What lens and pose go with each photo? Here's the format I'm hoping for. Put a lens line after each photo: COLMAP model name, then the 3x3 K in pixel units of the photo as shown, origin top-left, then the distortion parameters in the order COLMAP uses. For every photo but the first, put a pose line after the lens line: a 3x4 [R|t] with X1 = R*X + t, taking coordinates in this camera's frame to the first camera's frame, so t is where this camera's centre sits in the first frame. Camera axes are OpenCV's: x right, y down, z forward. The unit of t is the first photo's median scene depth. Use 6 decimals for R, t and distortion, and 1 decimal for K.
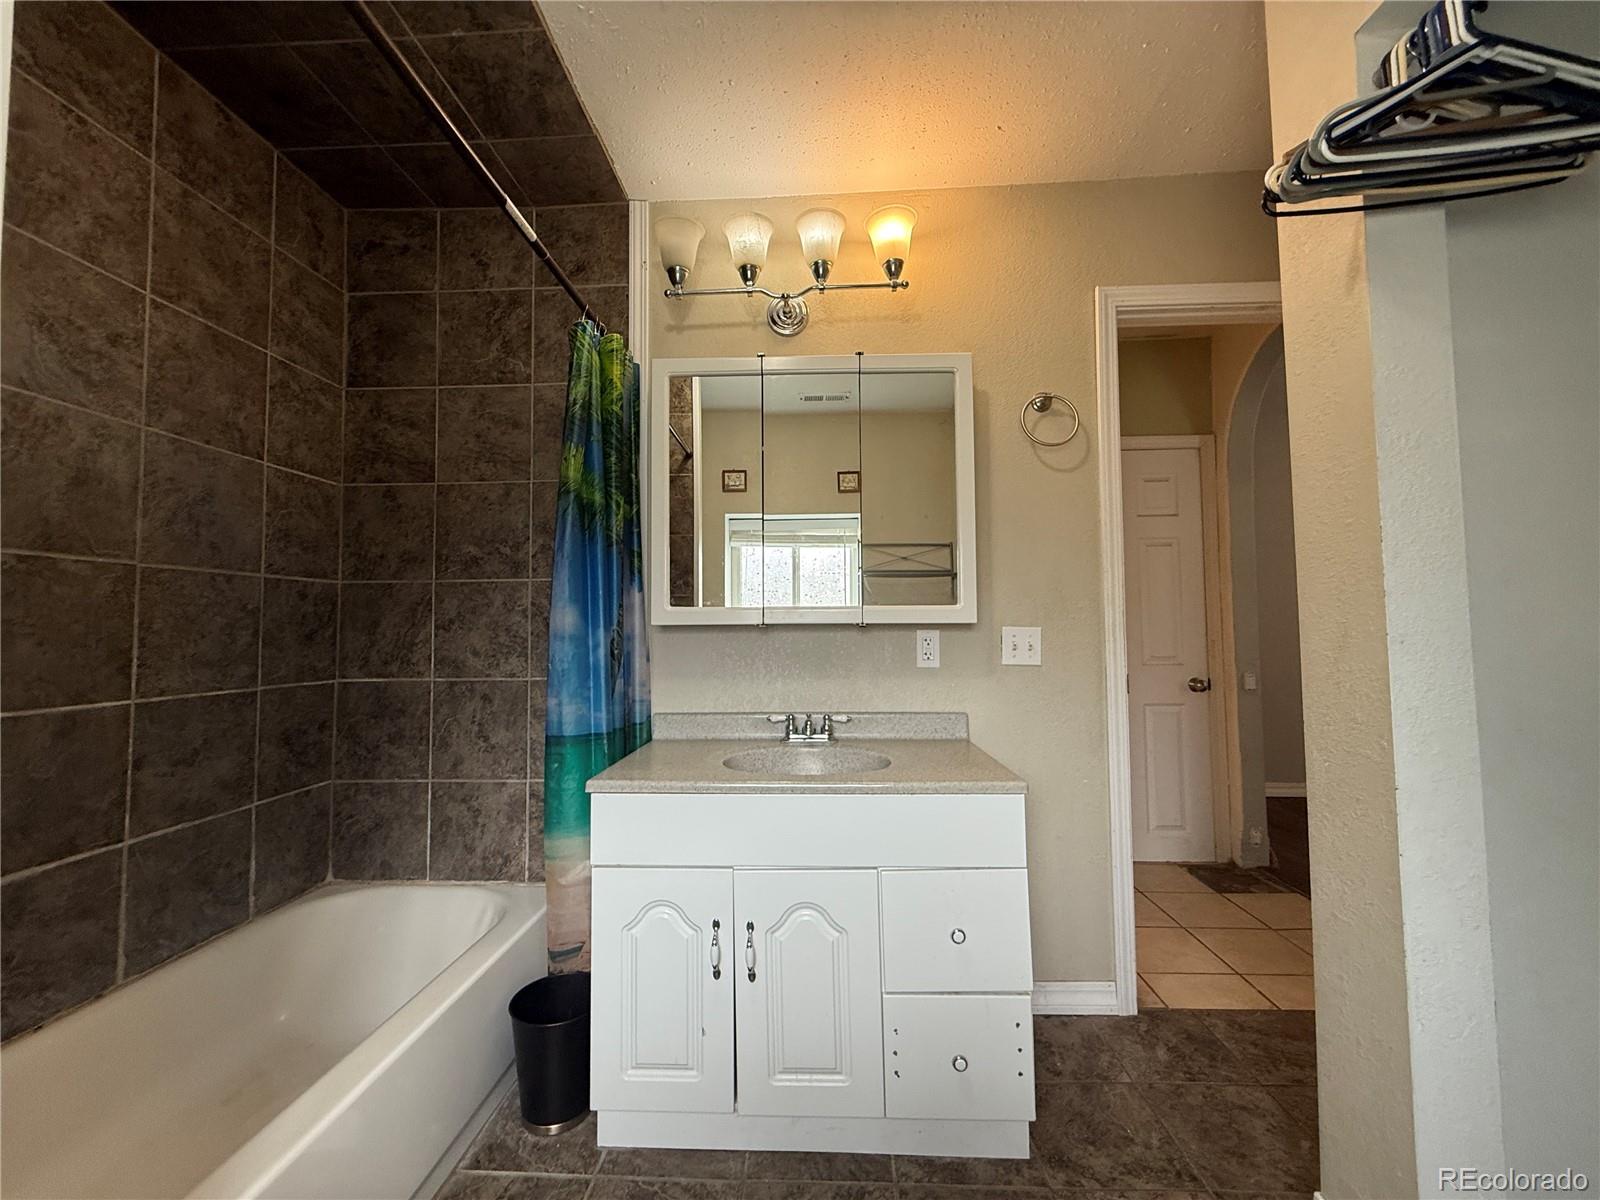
lens RADIAL K [[637.3, 0, 800.4], [0, 637.3, 599.6], [0, 0, 1]] dist [-0.000909, 0.001301]
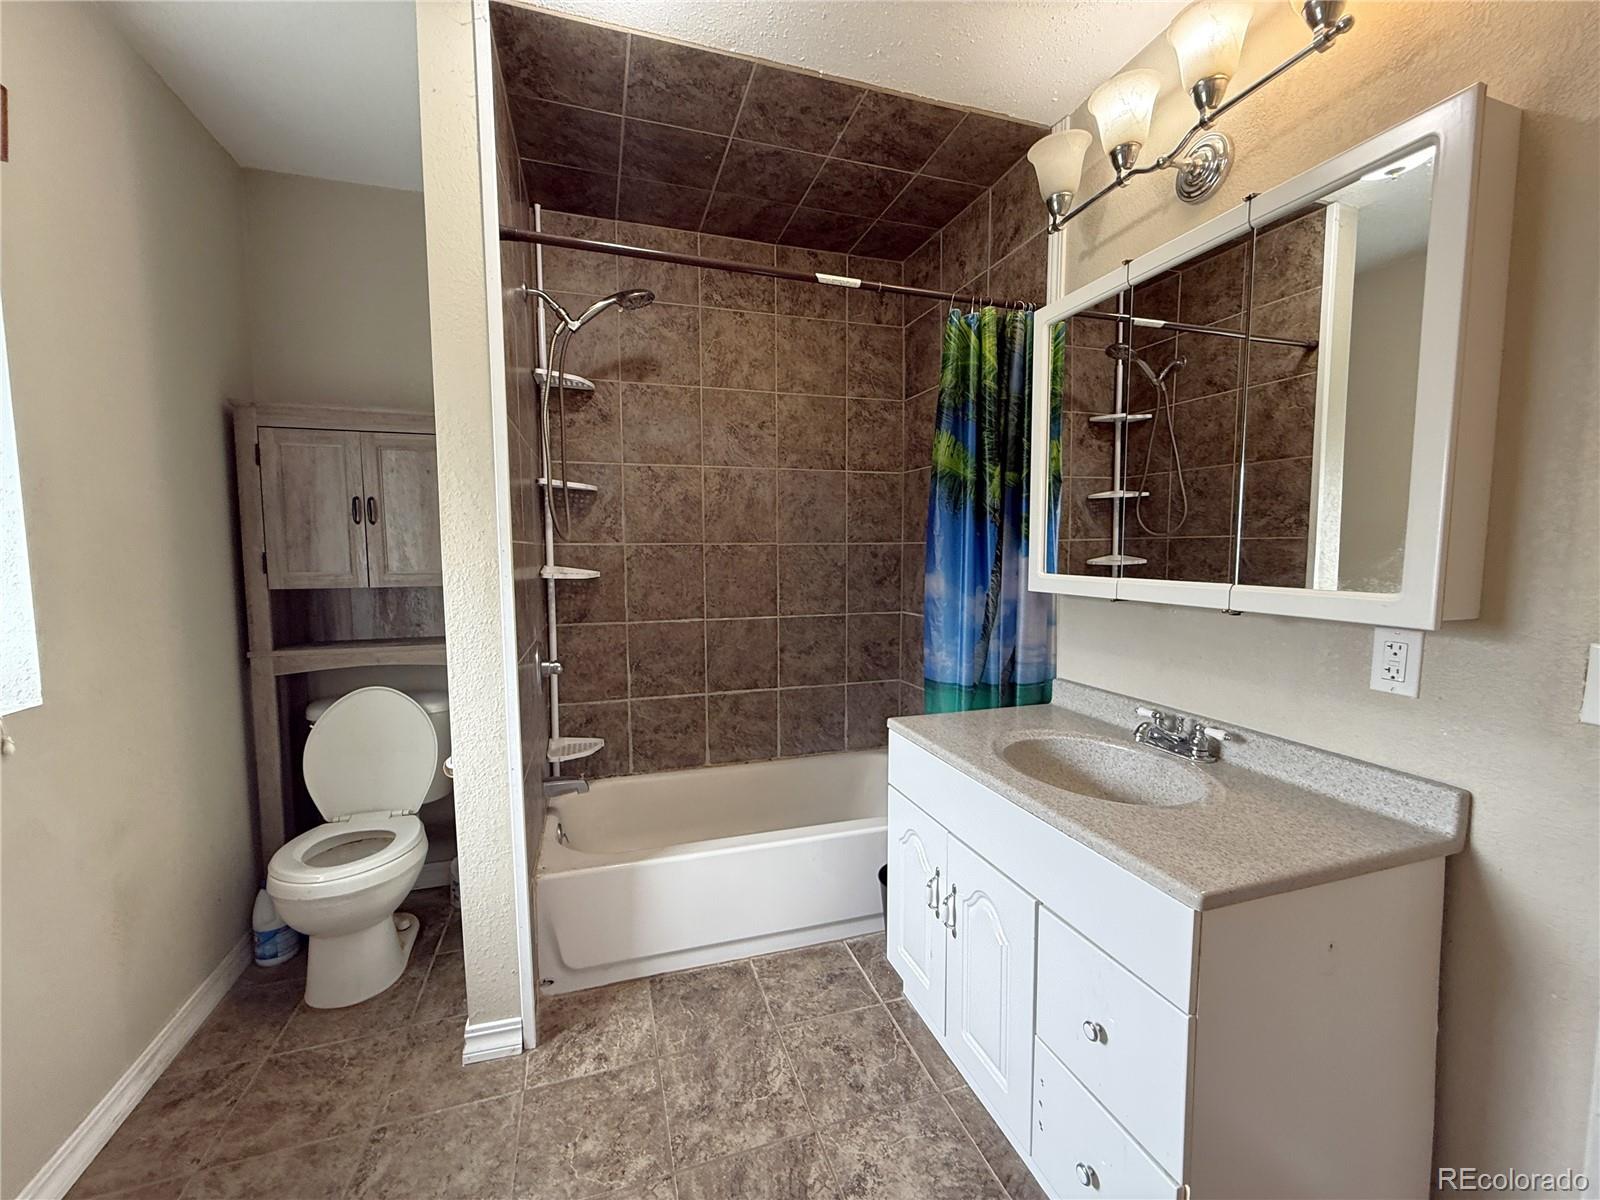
lens RADIAL K [[637.3, 0, 797.3], [0, 637.3, 600.8], [0, 0, 1]] dist [-0.000909, 0.001301]
pose [[0.351774, 0.084062, -0.932303, 0.654898], [0.046958, 0.993121, 0.107264, -0.079175], [0.934907, -0.081512, 0.345406, 0.353244]]
